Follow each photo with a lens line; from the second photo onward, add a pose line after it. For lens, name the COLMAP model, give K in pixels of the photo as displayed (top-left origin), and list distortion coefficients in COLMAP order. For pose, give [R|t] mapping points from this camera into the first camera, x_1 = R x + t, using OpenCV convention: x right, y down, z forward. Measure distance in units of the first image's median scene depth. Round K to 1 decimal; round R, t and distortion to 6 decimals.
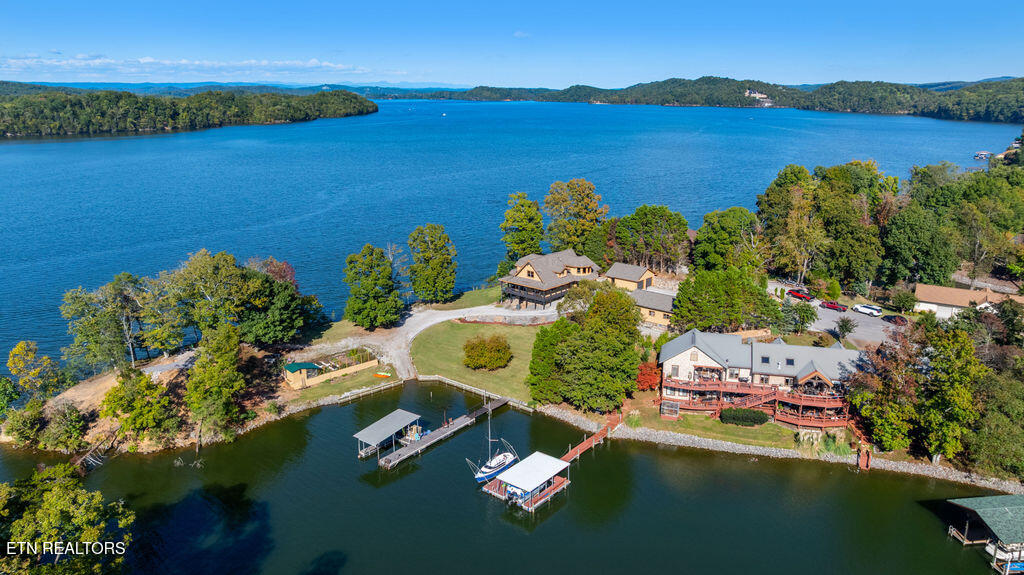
lens RADIAL K [[734.3, 0, 512.0], [0, 734.3, 287.5], [0, 0, 1]] dist [-0.000133, 0.001597]
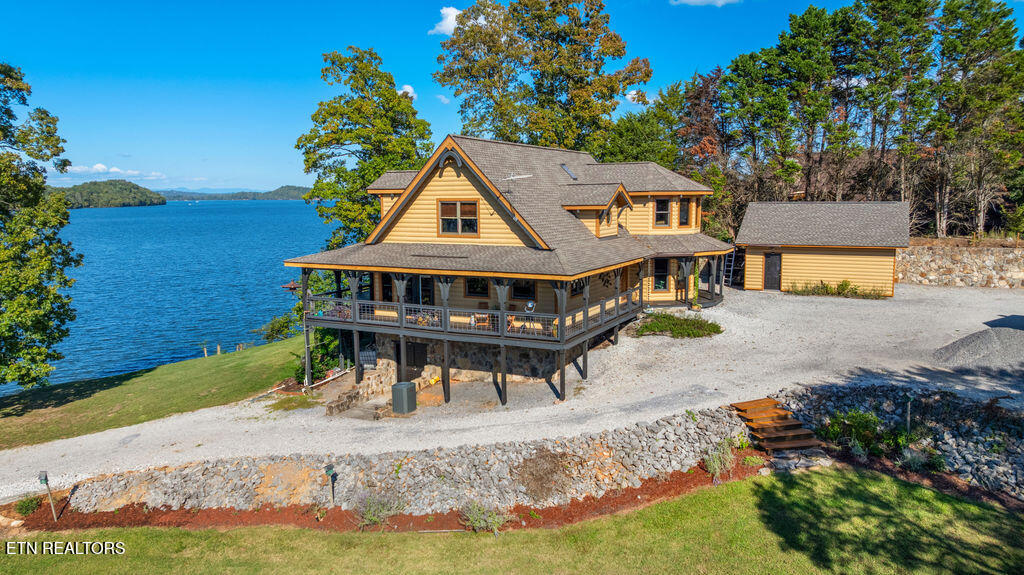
lens RADIAL K [[734.3, 0, 512.0], [0, 734.3, 287.5], [0, 0, 1]] dist [-0.000133, 0.001597]
pose [[0.968014, -0.040833, 0.247553, -0.008959], [0.073622, 0.989462, -0.124680, 0.024035], [-0.239853, 0.138917, 0.960819, 0.812008]]
